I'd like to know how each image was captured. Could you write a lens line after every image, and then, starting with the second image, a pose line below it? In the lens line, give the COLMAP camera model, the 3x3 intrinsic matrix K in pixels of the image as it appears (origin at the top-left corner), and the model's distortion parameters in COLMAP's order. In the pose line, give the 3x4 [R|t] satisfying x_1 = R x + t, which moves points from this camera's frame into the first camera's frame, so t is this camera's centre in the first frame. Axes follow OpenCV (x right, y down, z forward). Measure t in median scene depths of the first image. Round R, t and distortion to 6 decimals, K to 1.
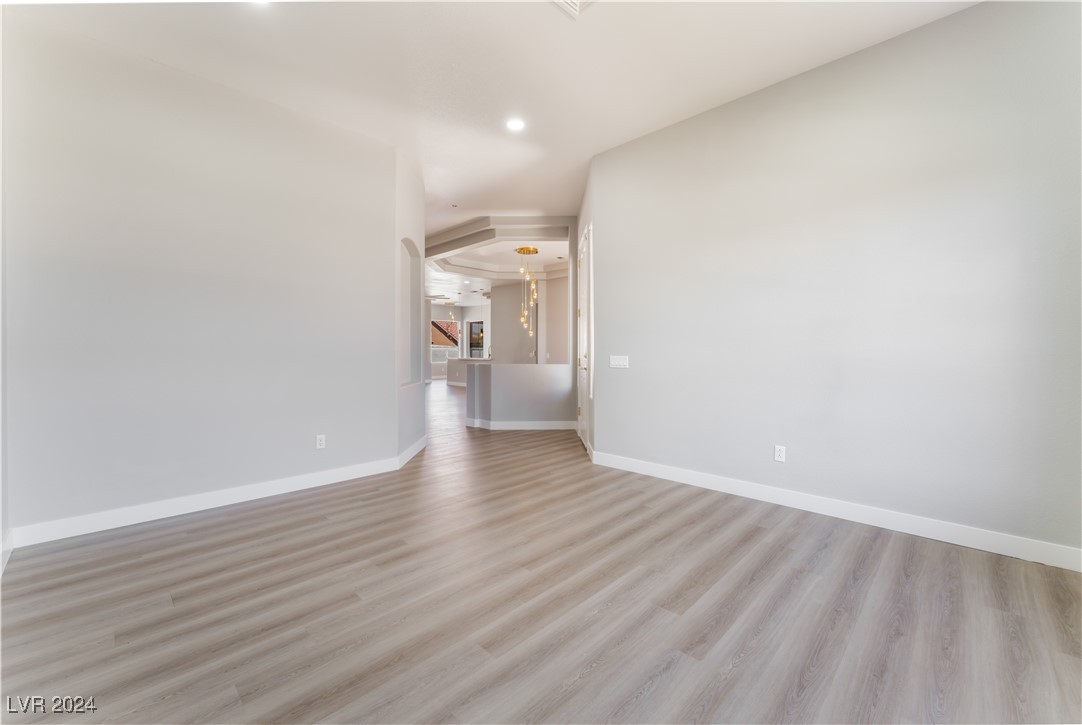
lens RADIAL K [[440.7, 0, 541.4], [0, 440.7, 355.2], [0, 0, 1]] dist [0.001210, 0.001465]
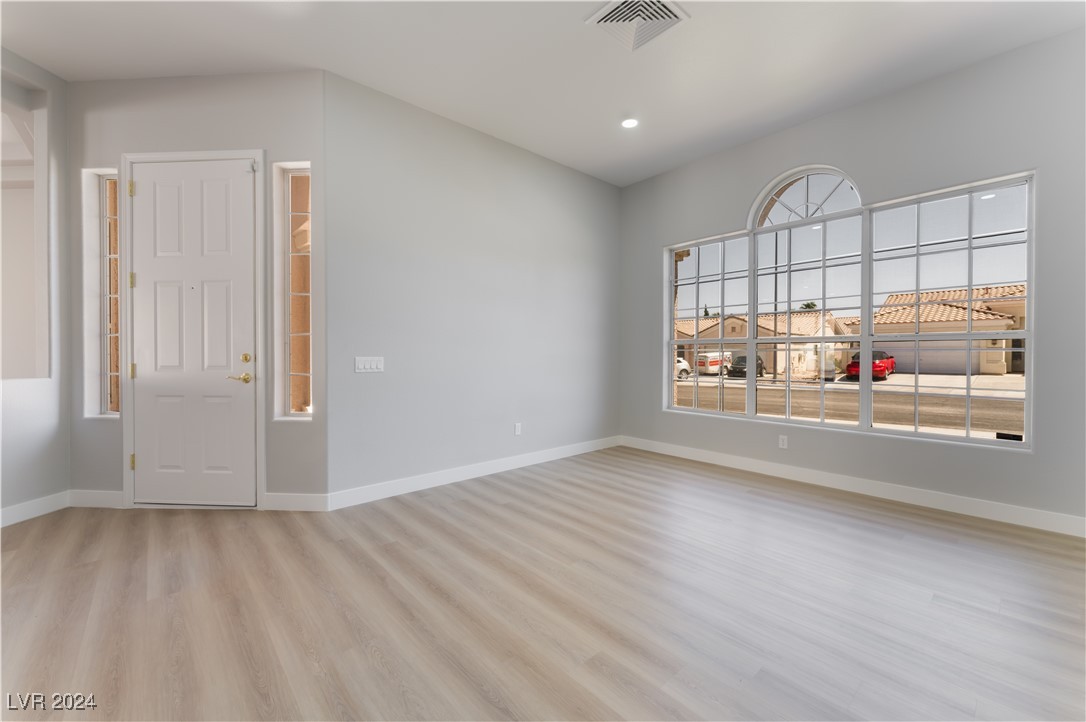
lens RADIAL K [[436.9, 0, 543.8], [0, 436.9, 357.3], [0, 0, 1]] dist [0.000897, -0.000005]
pose [[0.061244, -0.009240, 0.998080, -0.692171], [0.010263, 0.999910, 0.008627, -0.001050], [-0.998070, 0.009715, 0.061334, 0.773541]]
